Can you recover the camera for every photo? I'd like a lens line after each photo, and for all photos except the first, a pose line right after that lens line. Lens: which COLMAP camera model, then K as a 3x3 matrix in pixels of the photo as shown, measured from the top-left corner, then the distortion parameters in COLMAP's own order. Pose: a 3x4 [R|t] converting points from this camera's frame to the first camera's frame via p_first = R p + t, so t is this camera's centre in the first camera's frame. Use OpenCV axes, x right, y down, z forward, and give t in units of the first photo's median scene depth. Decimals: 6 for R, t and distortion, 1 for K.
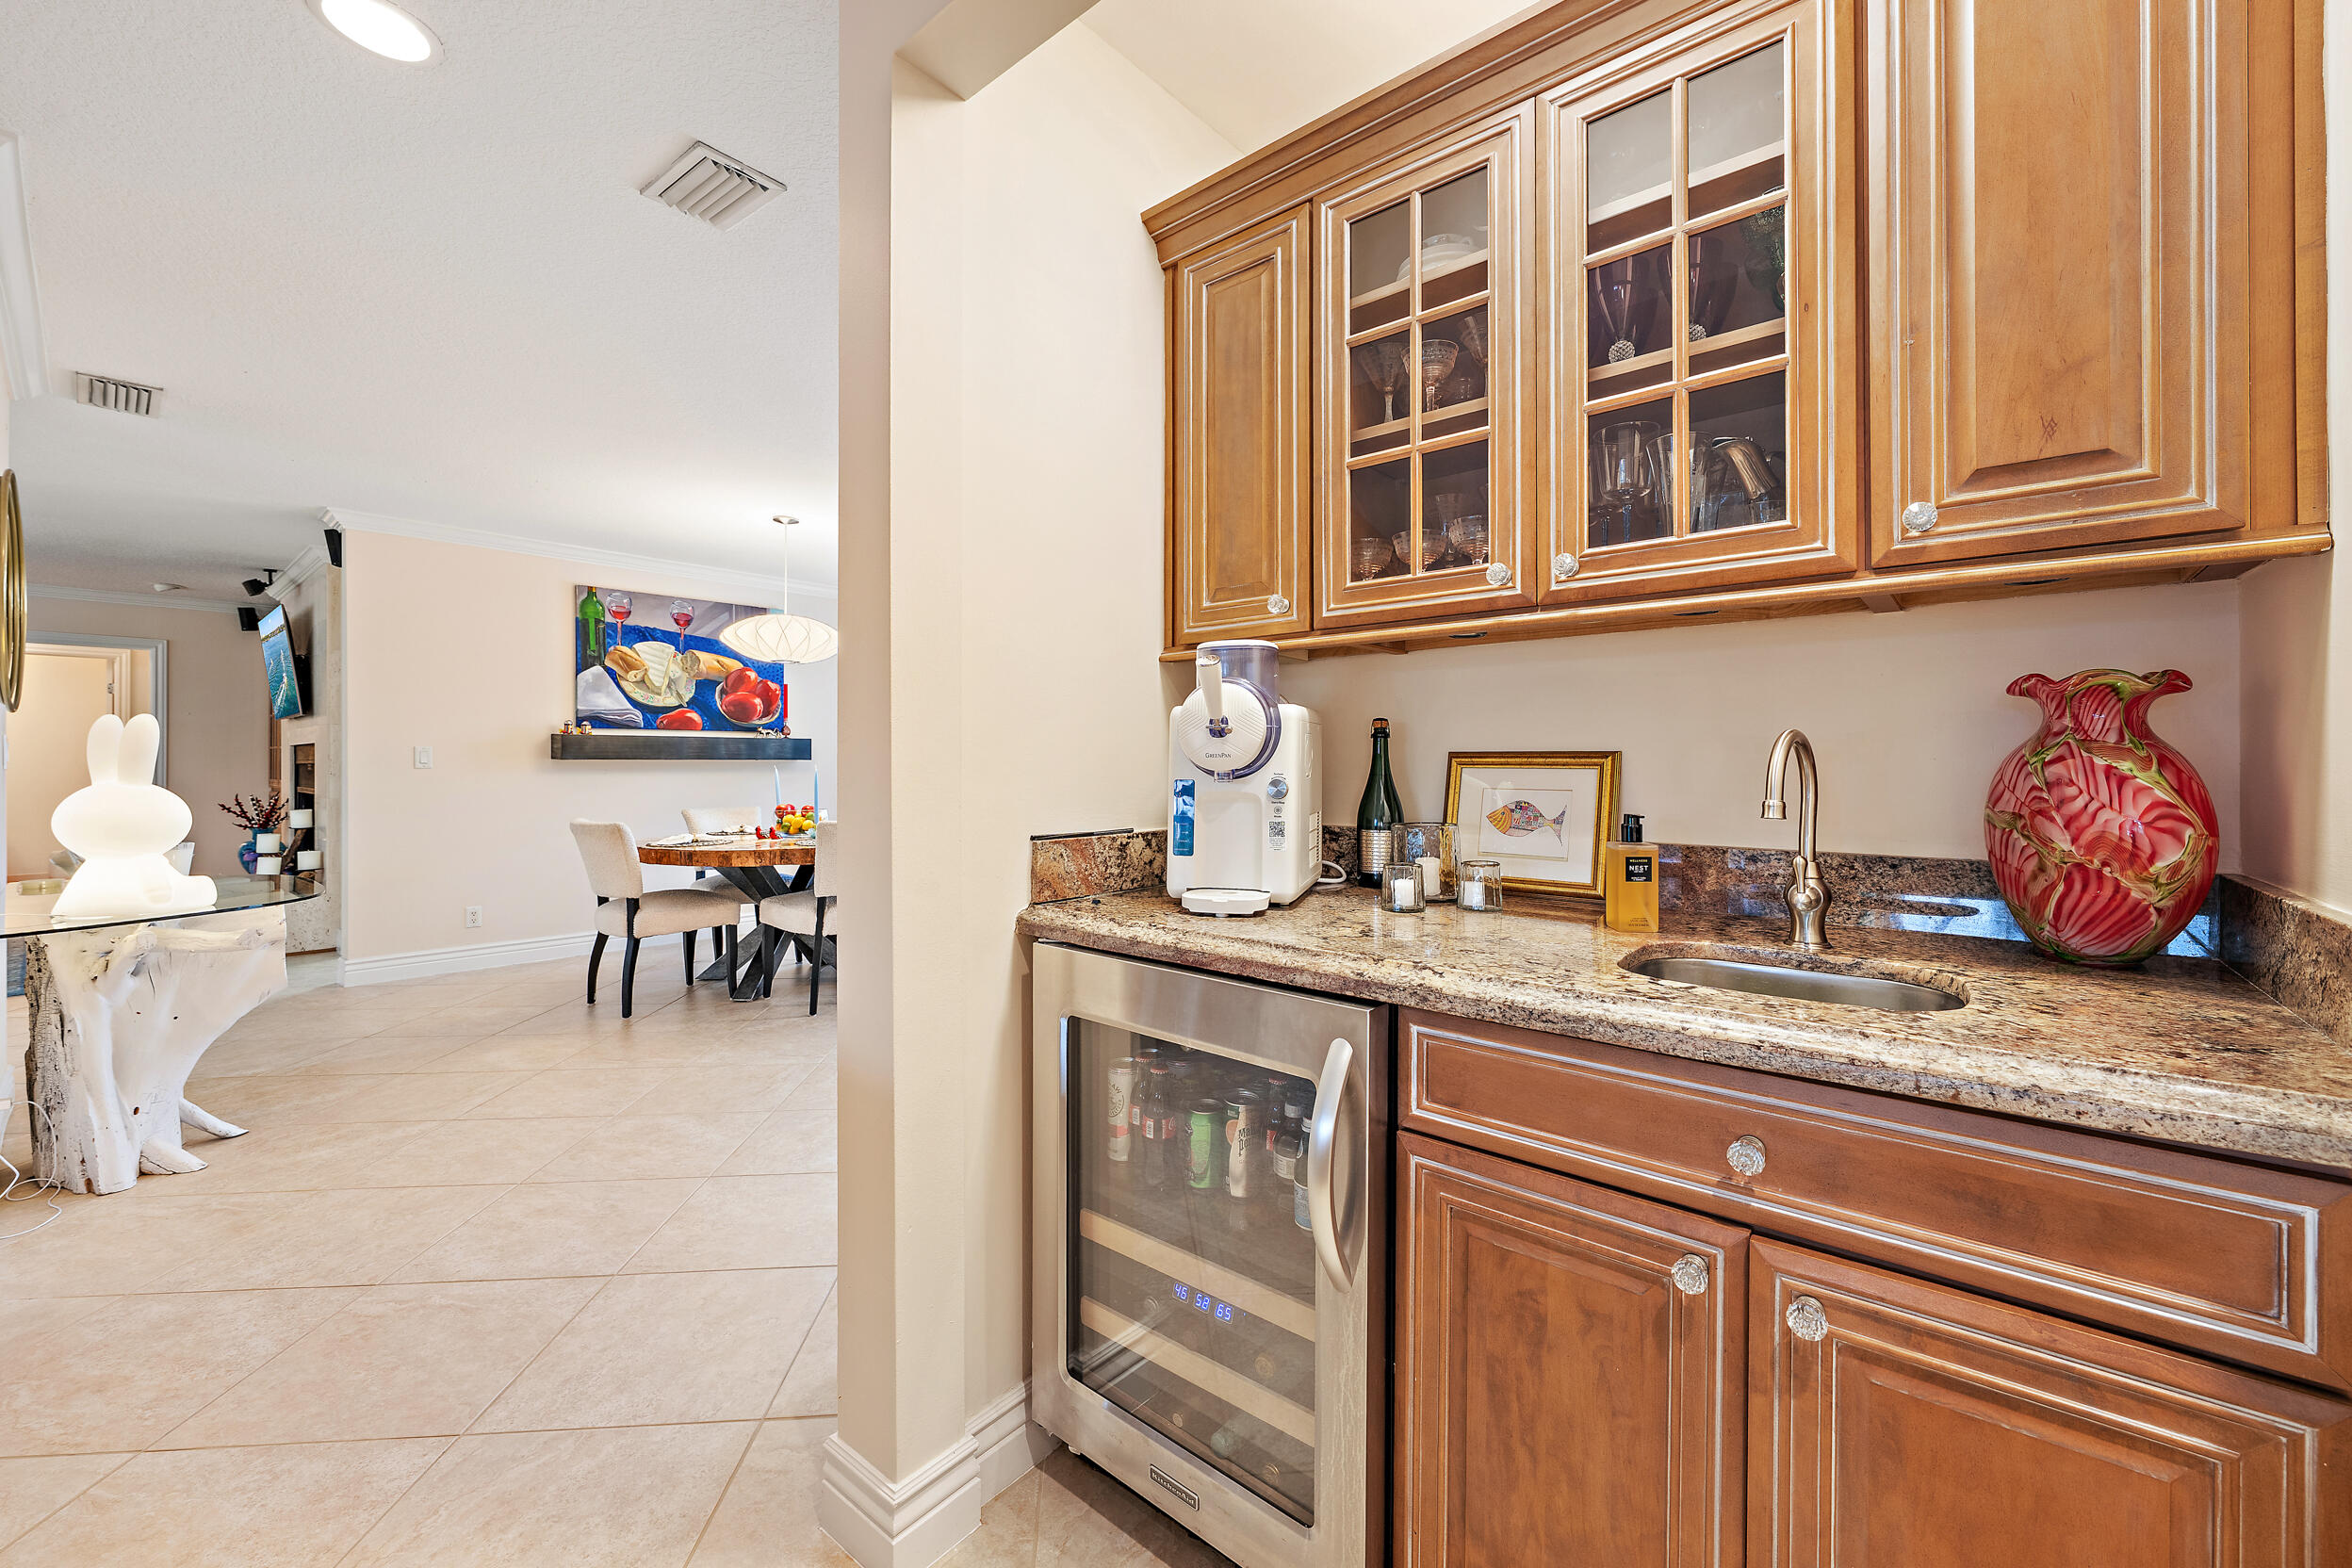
lens RADIAL K [[924.1, 0, 1184.4], [0, 924.1, 779.1], [0, 0, 1]] dist [0.004390, 0.000221]
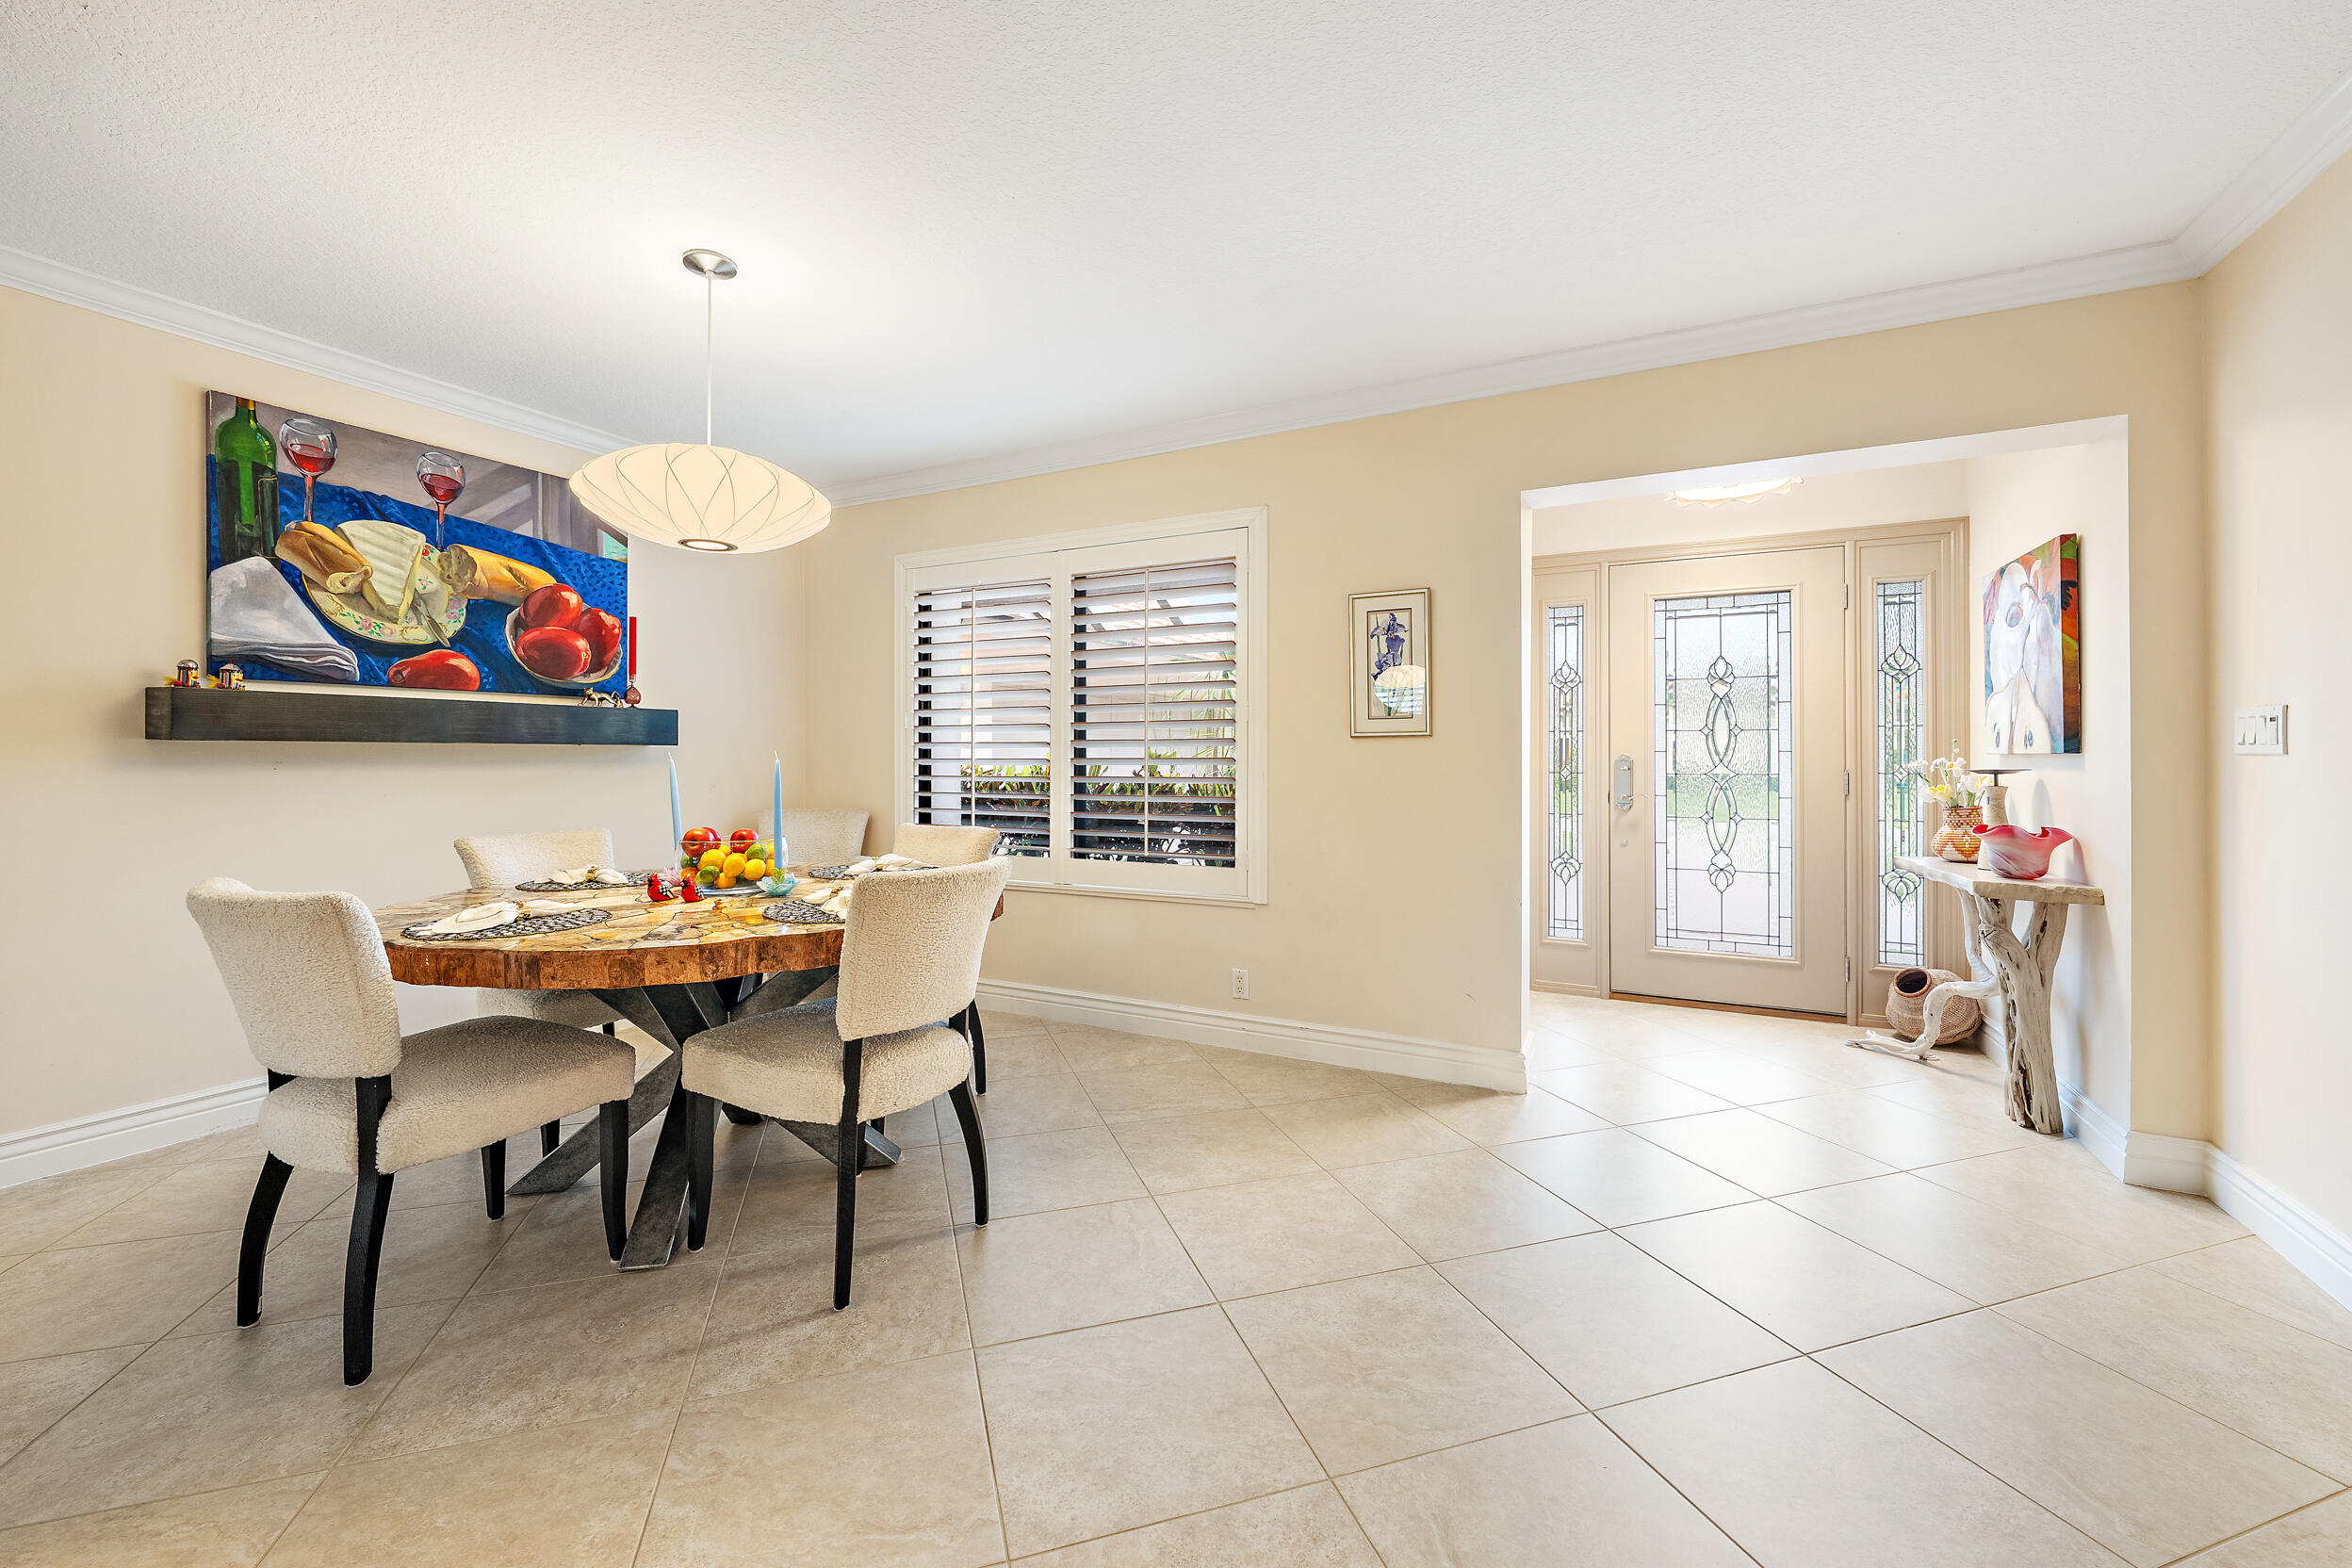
lens RADIAL K [[928.9, 0, 1180.9], [0, 928.9, 764.6], [0, 0, 1]] dist [-0.001212, -0.000292]
pose [[0.974211, -0.002569, 0.225626, -0.253854], [0.004322, 0.999964, -0.007273, -0.002410], [-0.225600, 0.008061, 0.974187, 0.387938]]
